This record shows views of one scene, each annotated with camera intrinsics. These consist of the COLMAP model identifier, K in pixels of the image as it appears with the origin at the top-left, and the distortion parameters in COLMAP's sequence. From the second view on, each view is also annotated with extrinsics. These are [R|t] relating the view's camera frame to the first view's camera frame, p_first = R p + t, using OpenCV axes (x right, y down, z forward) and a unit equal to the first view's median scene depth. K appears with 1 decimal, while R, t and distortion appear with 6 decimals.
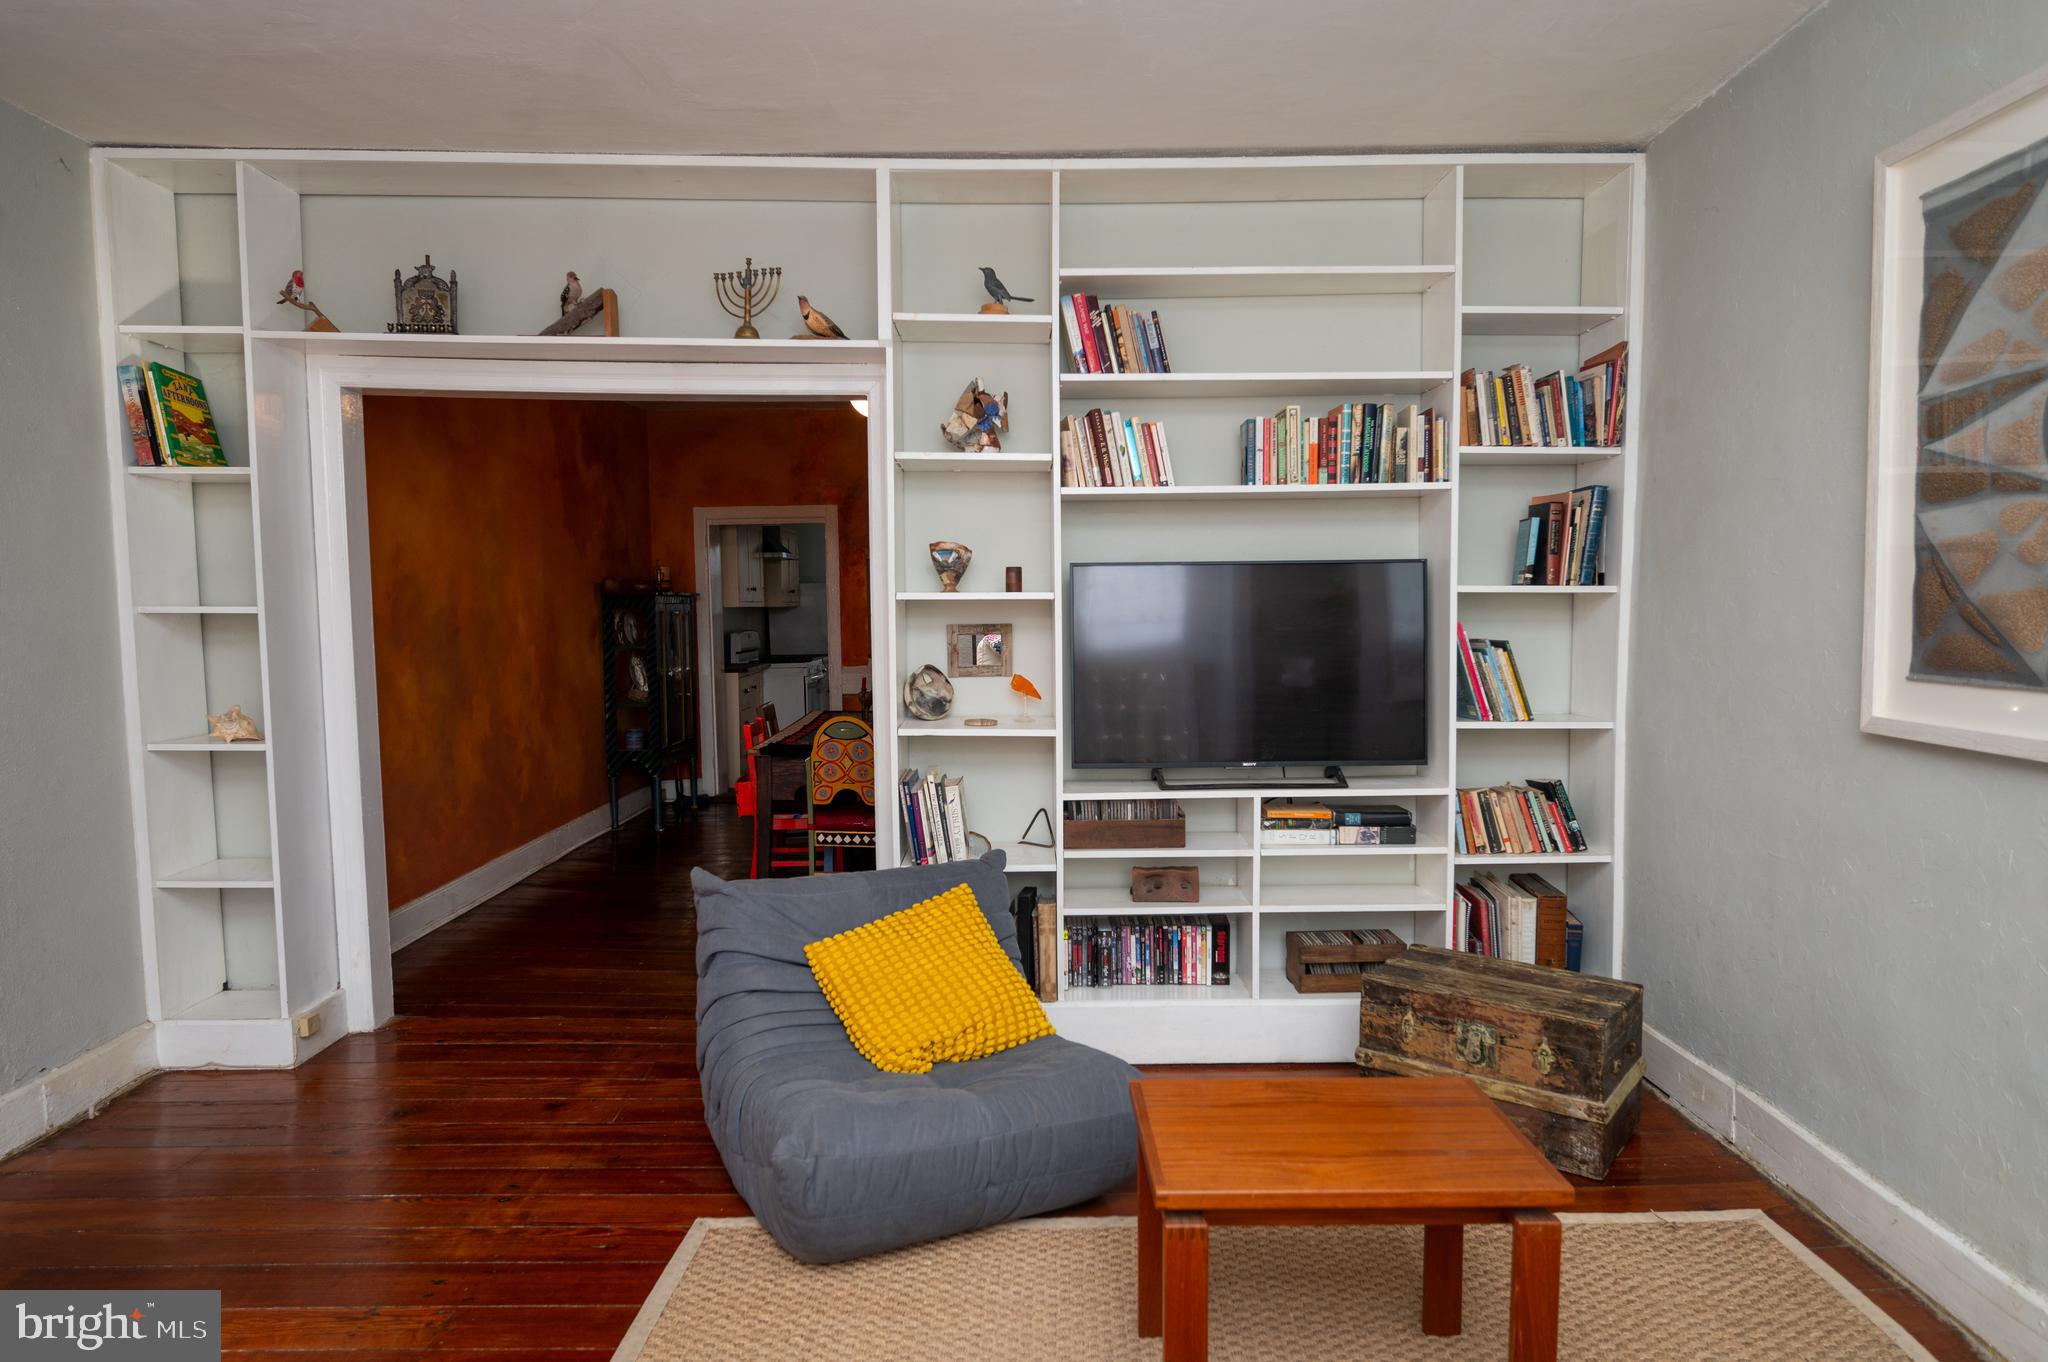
lens RADIAL K [[1222.4, 0, 1021.1], [0, 1222.4, 688.1], [0, 0, 1]] dist [-0.003929, 0.001900]
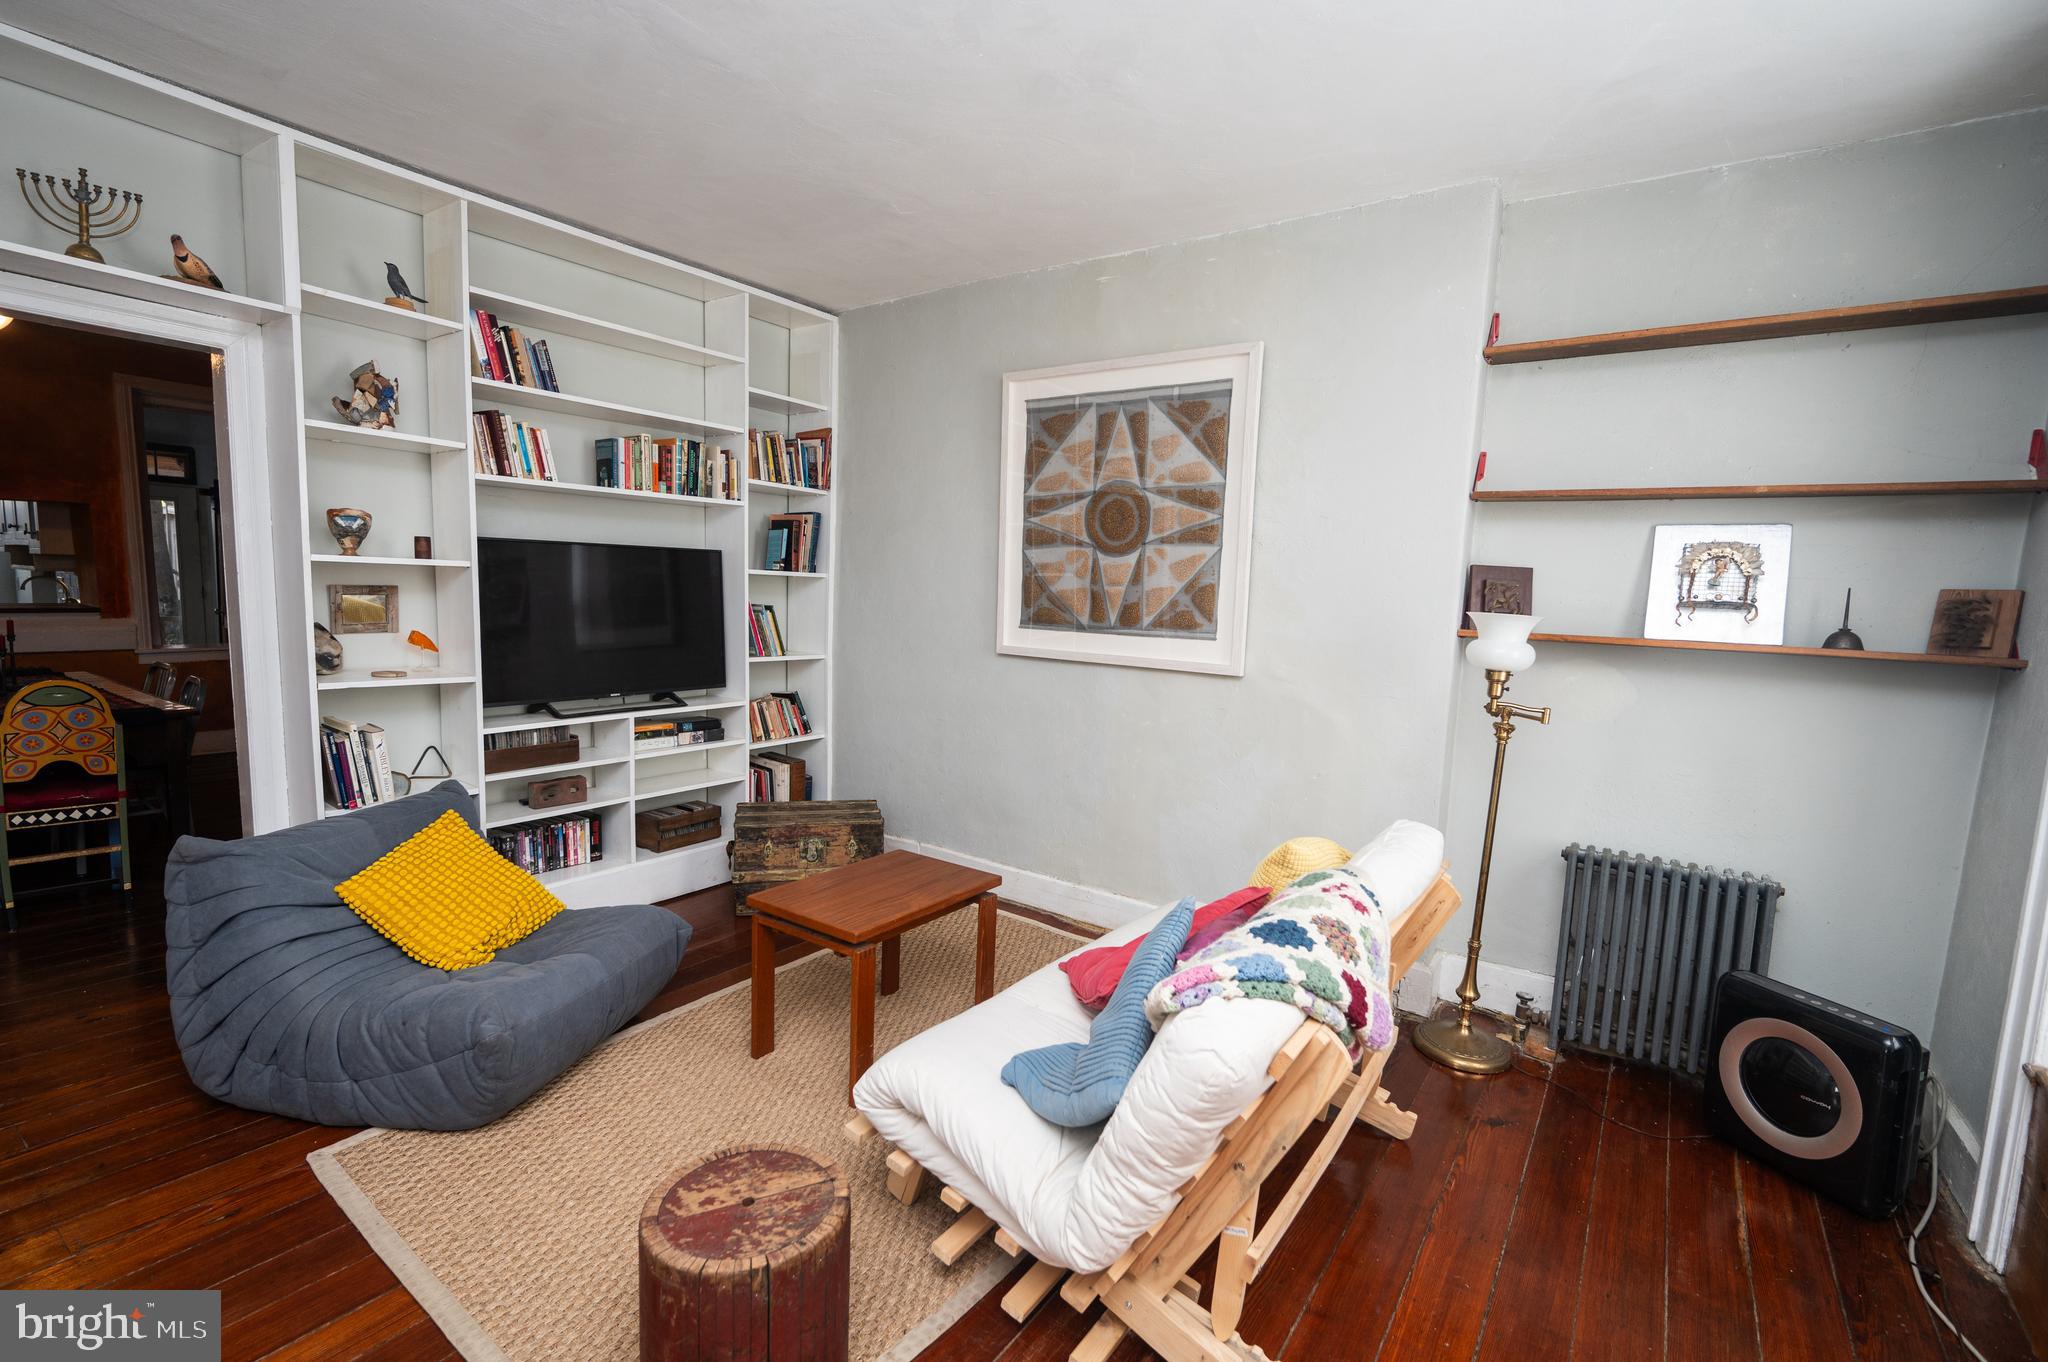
lens RADIAL K [[924.8, 0, 1022.7], [0, 924.8, 688.5], [0, 0, 1]] dist [0.000574, -0.000756]
pose [[0.578275, -0.063432, 0.813372, -0.401672], [0.017455, 0.997707, 0.065397, -0.004296], [-0.815655, -0.023620, 0.578056, 0.038179]]
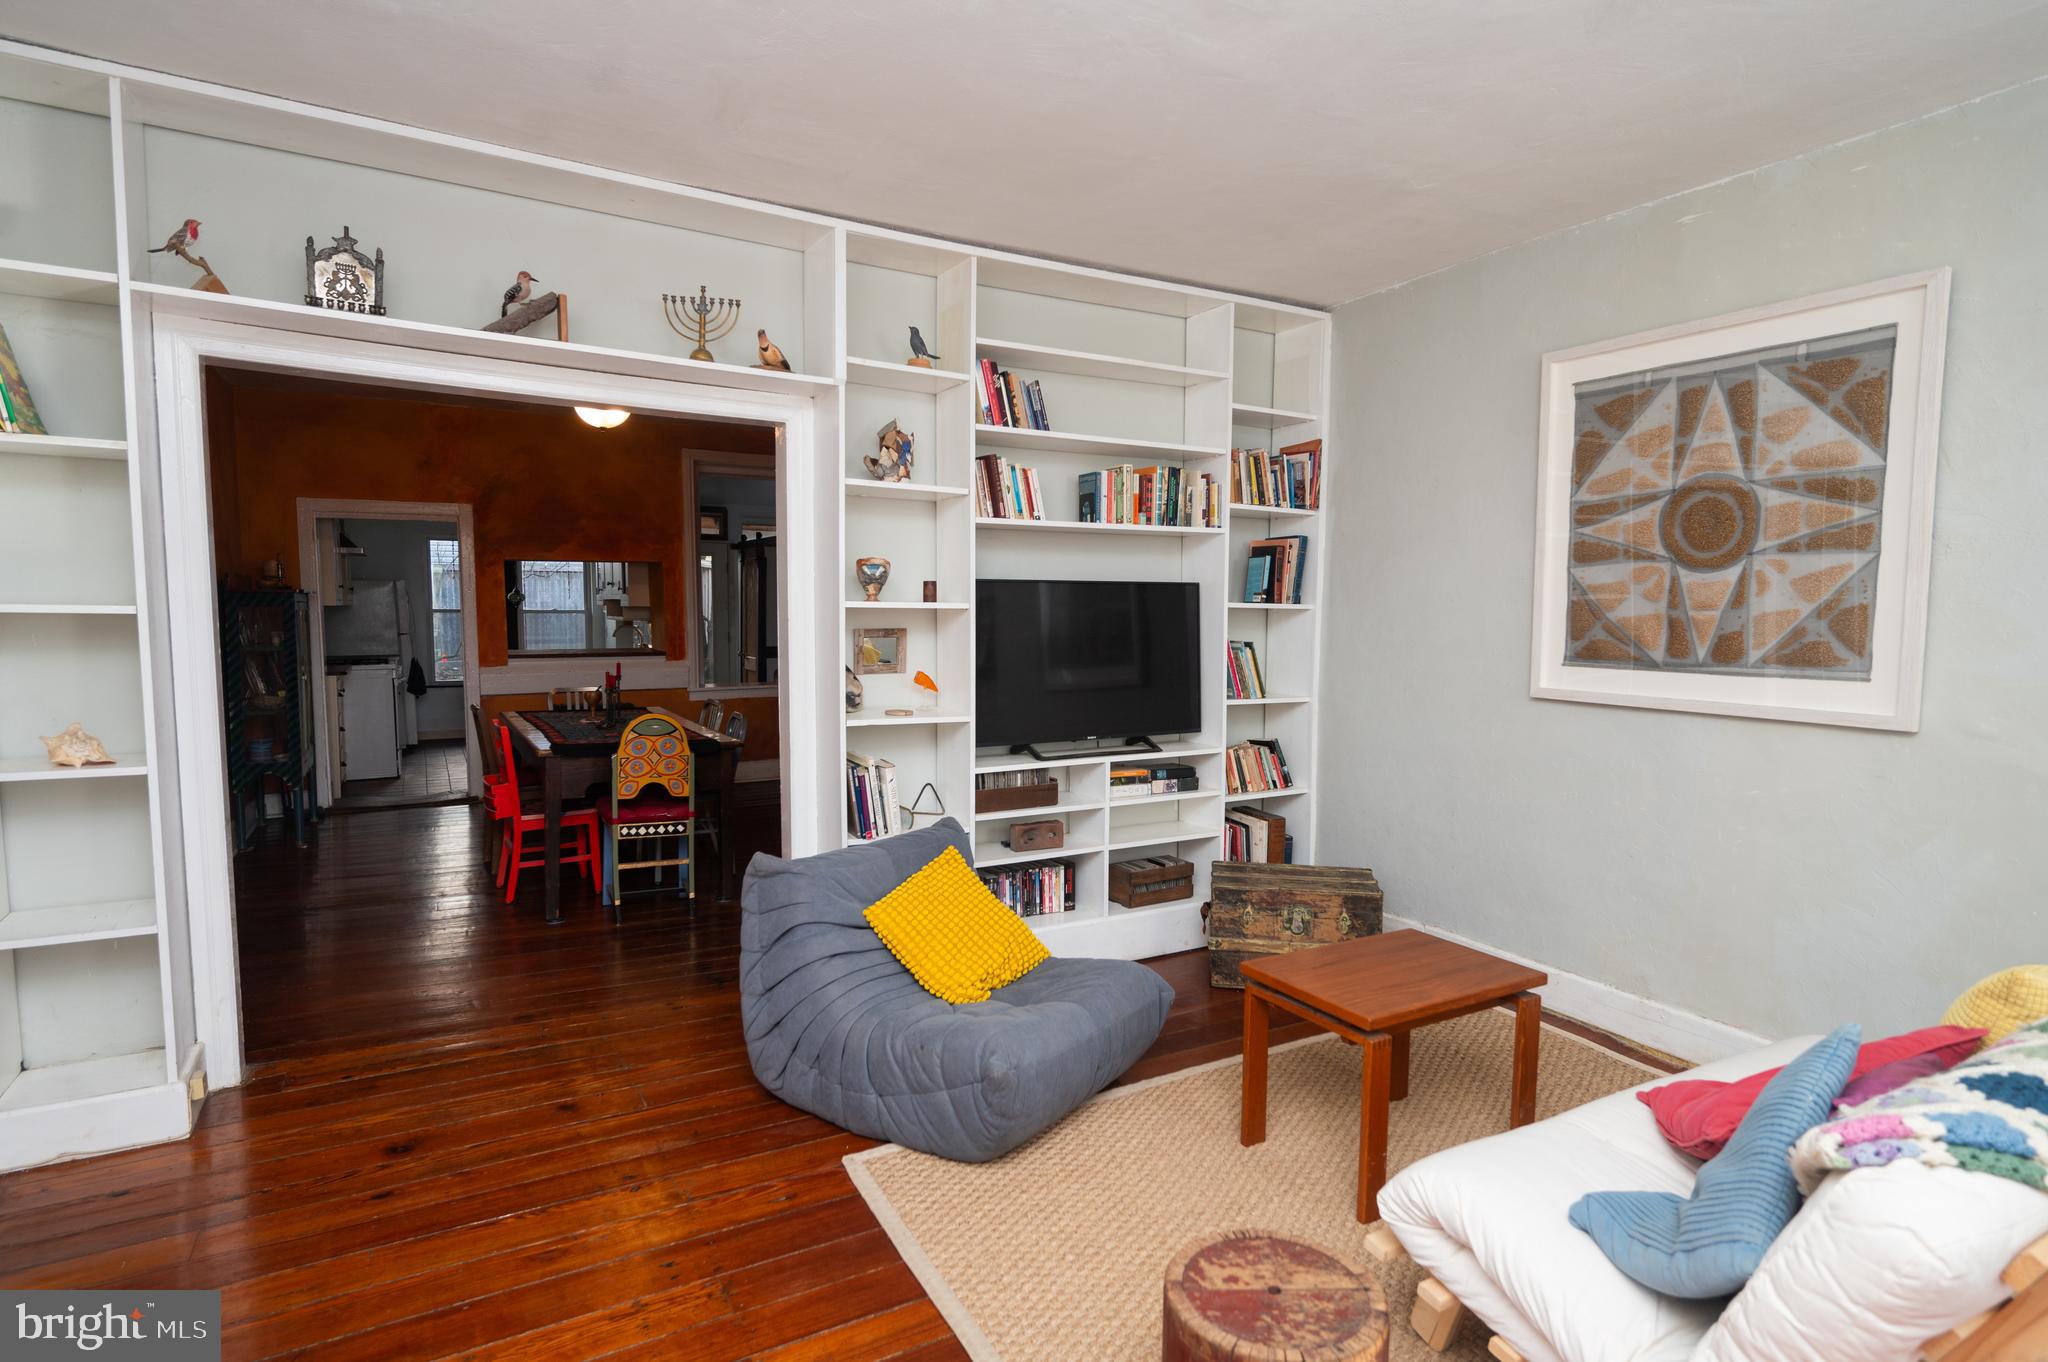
lens RADIAL K [[1081.4, 0, 1029.5], [0, 1081.4, 690.8], [0, 0, 1]] dist [-0.000022, -0.000113]
pose [[0.869580, -0.024745, 0.493171, -0.452437], [0.020193, 0.999690, 0.014555, -0.005702], [-0.493379, -0.002698, 0.869811, 0.035027]]
